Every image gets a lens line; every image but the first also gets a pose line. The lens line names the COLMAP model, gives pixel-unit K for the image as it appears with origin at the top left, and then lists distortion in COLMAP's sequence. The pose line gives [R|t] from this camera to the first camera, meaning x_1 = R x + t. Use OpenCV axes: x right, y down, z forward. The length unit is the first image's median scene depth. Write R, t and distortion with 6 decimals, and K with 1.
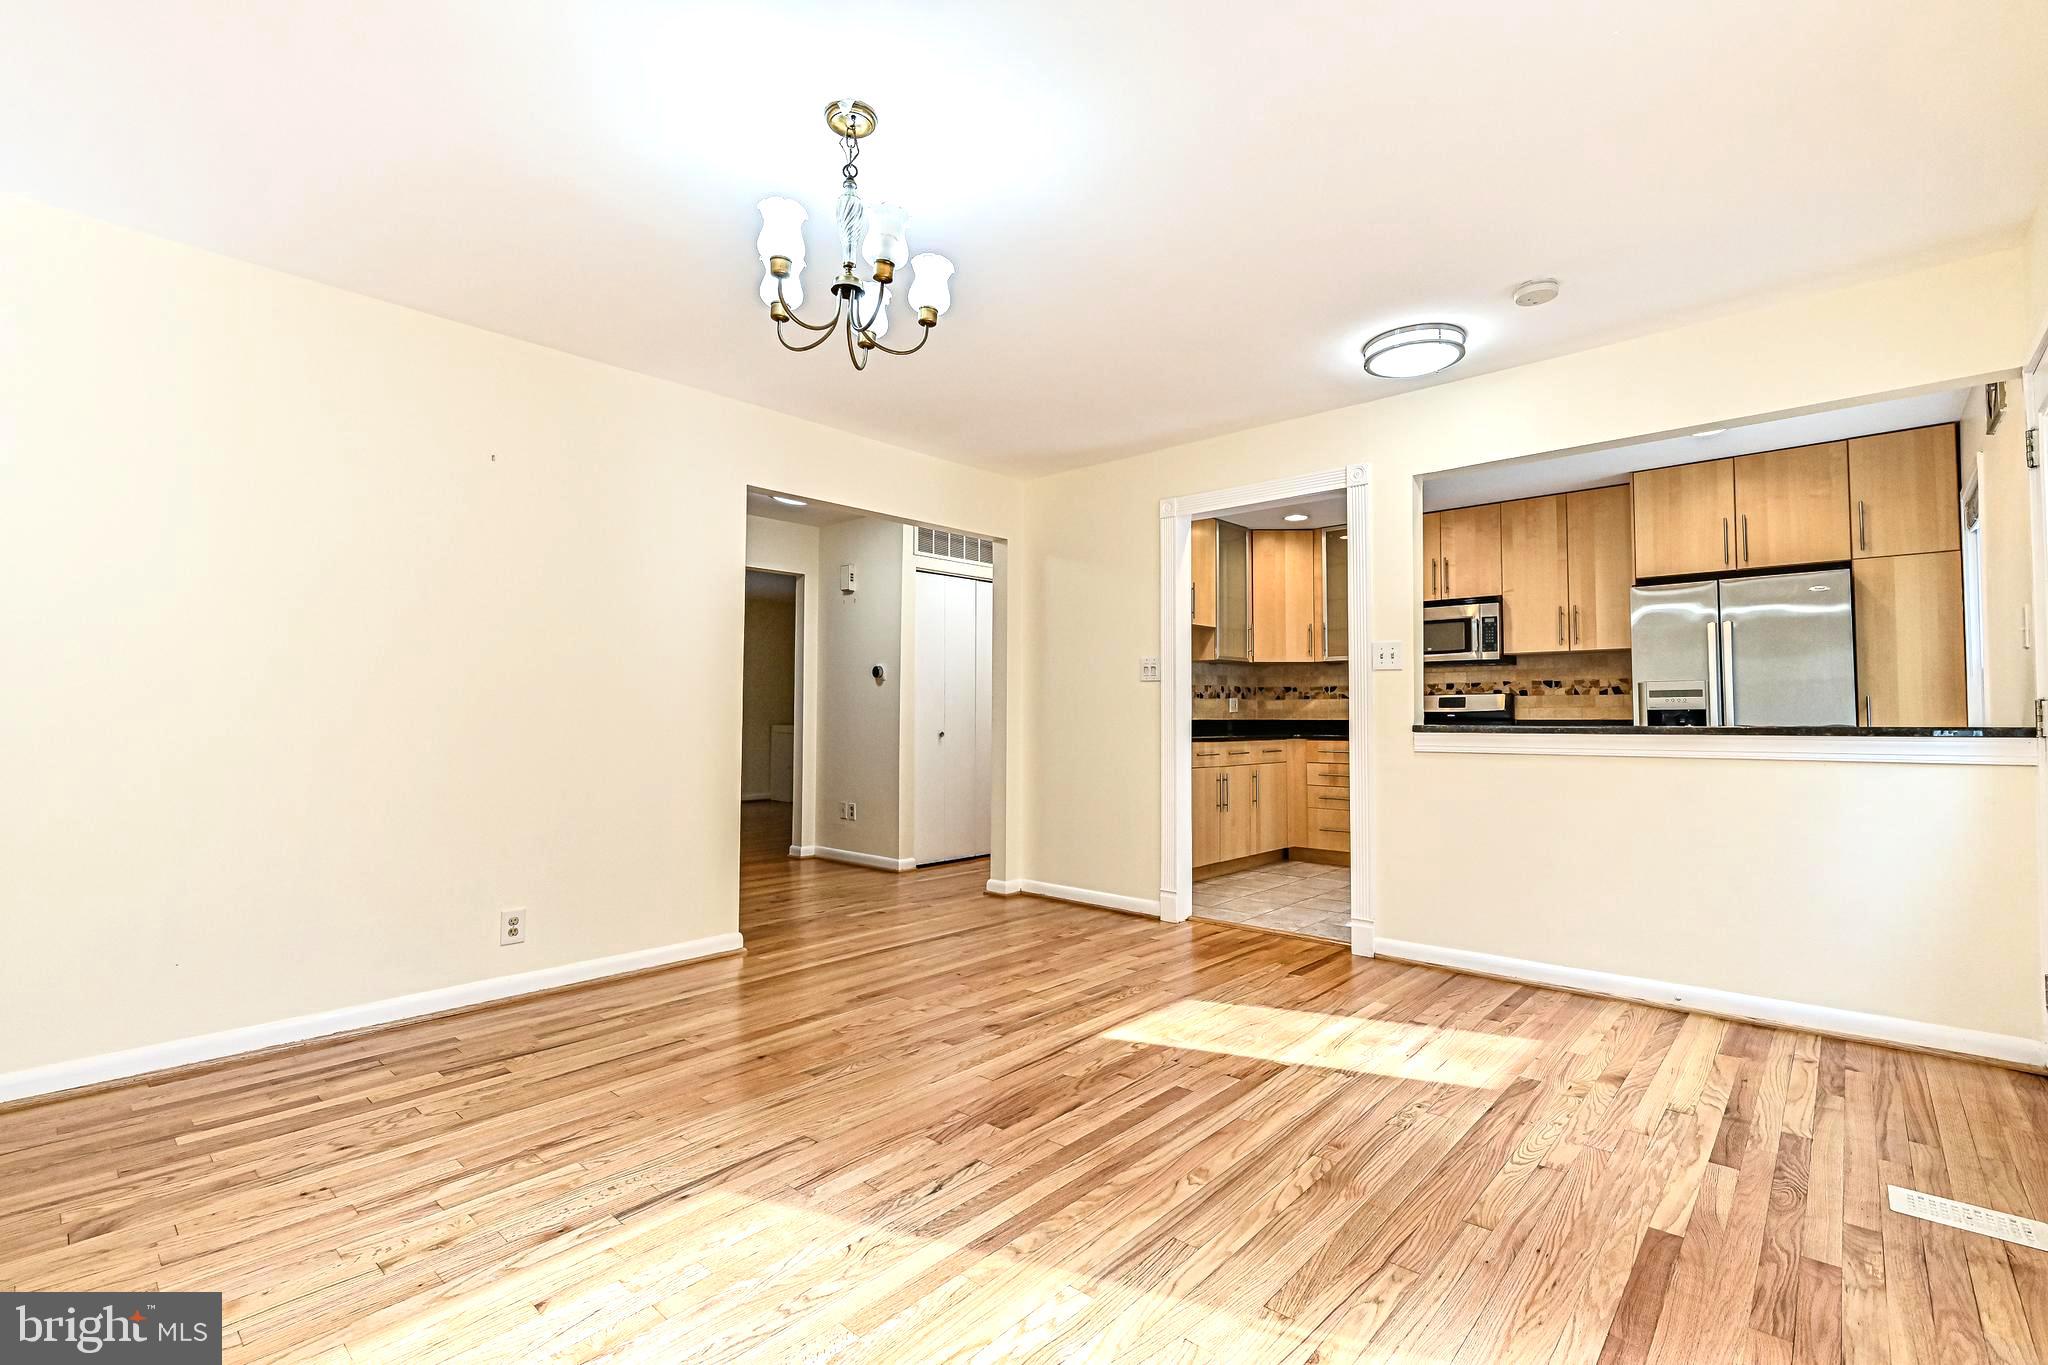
lens RADIAL K [[938.1, 0, 1068.5], [0, 938.1, 663.9], [0, 0, 1]] dist [-0.001781, -0.001367]
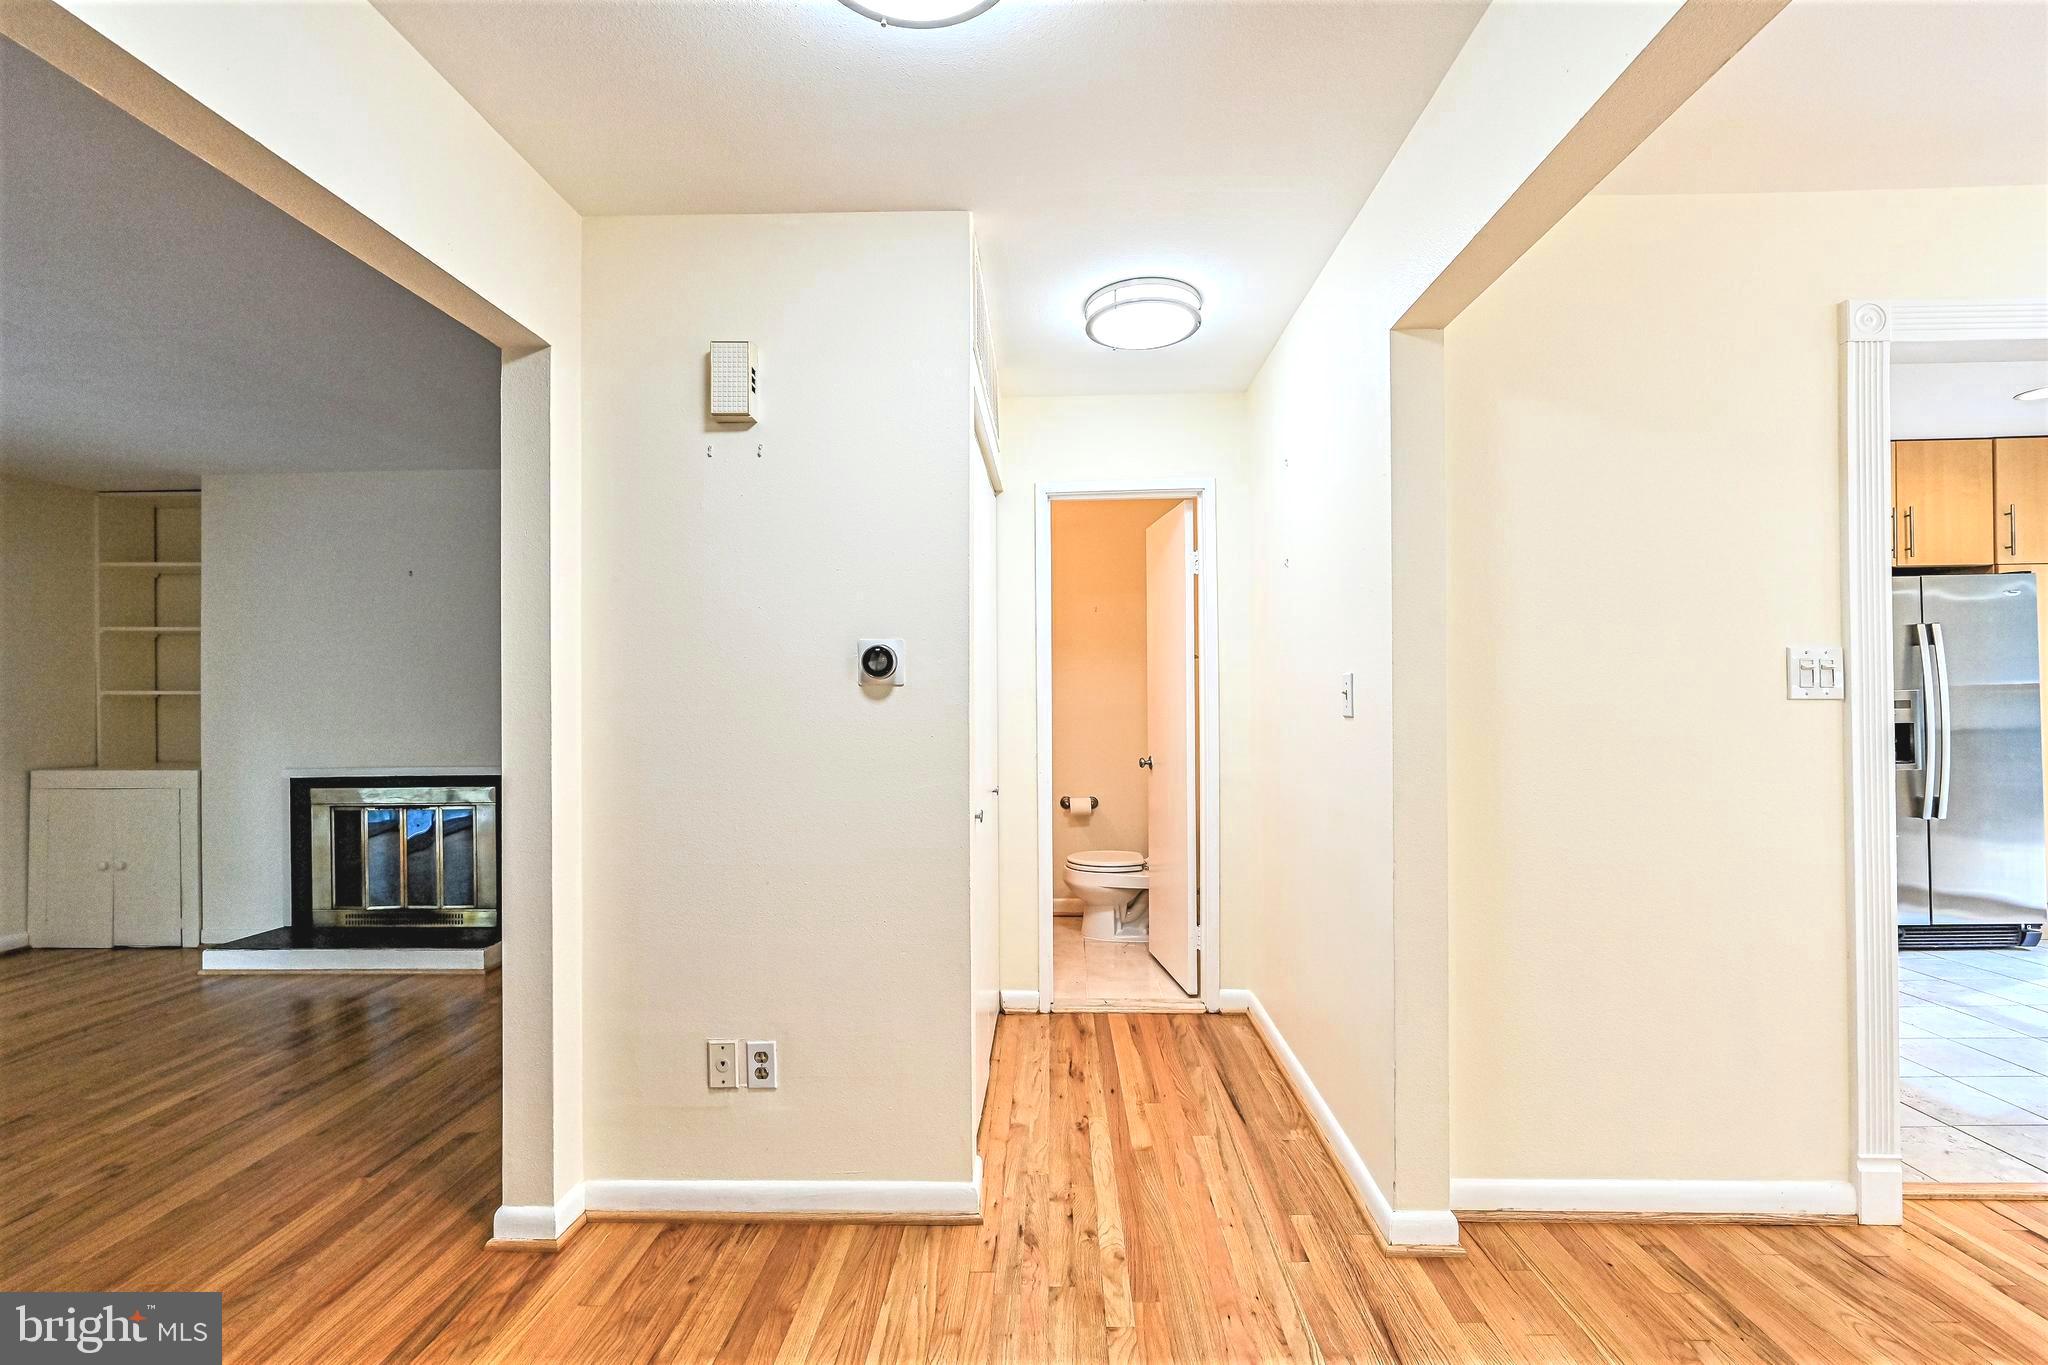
lens RADIAL K [[855.6, 0, 1073.3], [0, 855.6, 693.4], [0, 0, 1]] dist [-0.004716, 0.000361]
pose [[0.771941, -0.004627, 0.635678, -0.425346], [-0.024341, 0.999025, 0.036831, 0.009260], [-0.635228, -0.043904, 0.771075, 0.864940]]
